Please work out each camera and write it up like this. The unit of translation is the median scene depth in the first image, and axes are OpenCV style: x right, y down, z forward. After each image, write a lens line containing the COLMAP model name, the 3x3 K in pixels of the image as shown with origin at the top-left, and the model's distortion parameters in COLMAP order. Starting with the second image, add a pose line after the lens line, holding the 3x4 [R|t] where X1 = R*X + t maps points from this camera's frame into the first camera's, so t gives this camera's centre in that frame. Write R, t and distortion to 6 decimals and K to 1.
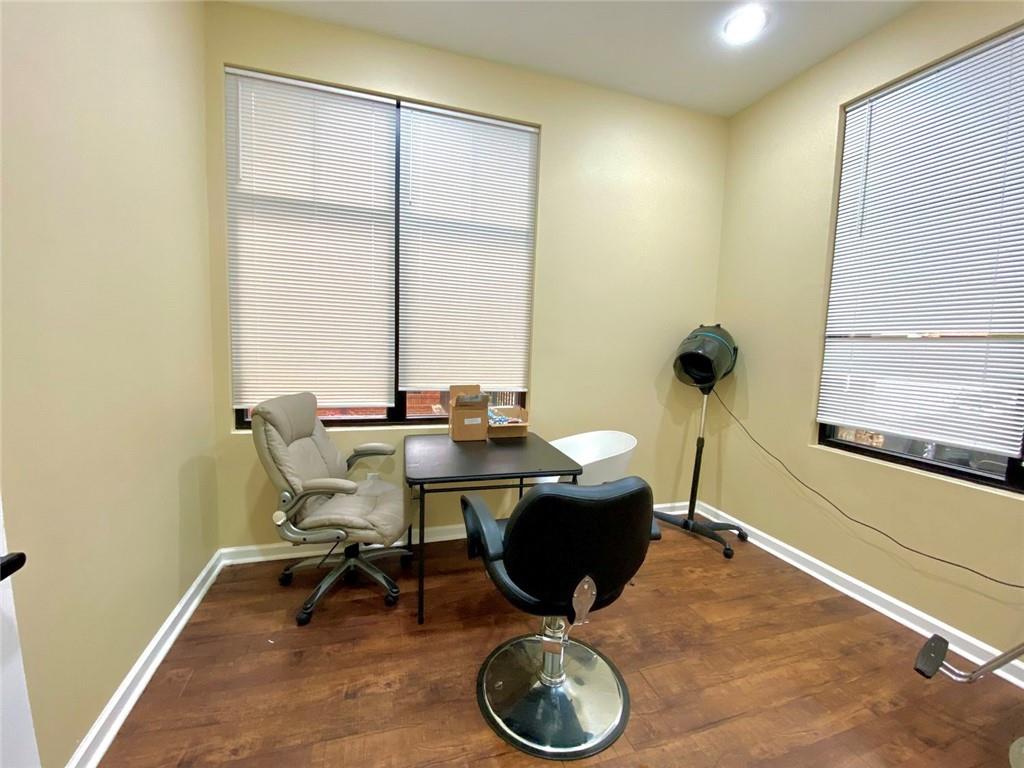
lens RADIAL K [[409.1, 0, 504.5], [0, 409.1, 383.2], [0, 0, 1]] dist [0.002290, -0.014404]
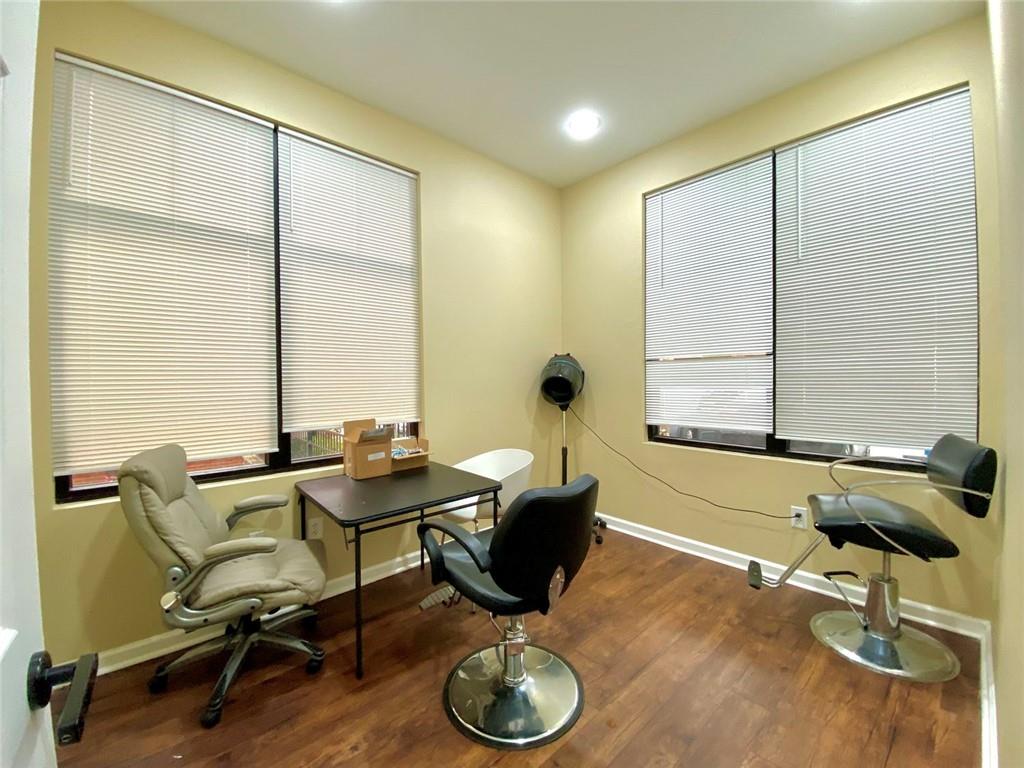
lens RADIAL K [[409.1, 0, 504.5], [0, 409.1, 383.2], [0, 0, 1]] dist [0.002290, -0.014404]
pose [[0.907406, -0.049562, 0.417322, -0.215022], [0.080960, 0.995036, -0.057863, 0.001547], [-0.412382, 0.086291, 0.906915, -0.025561]]
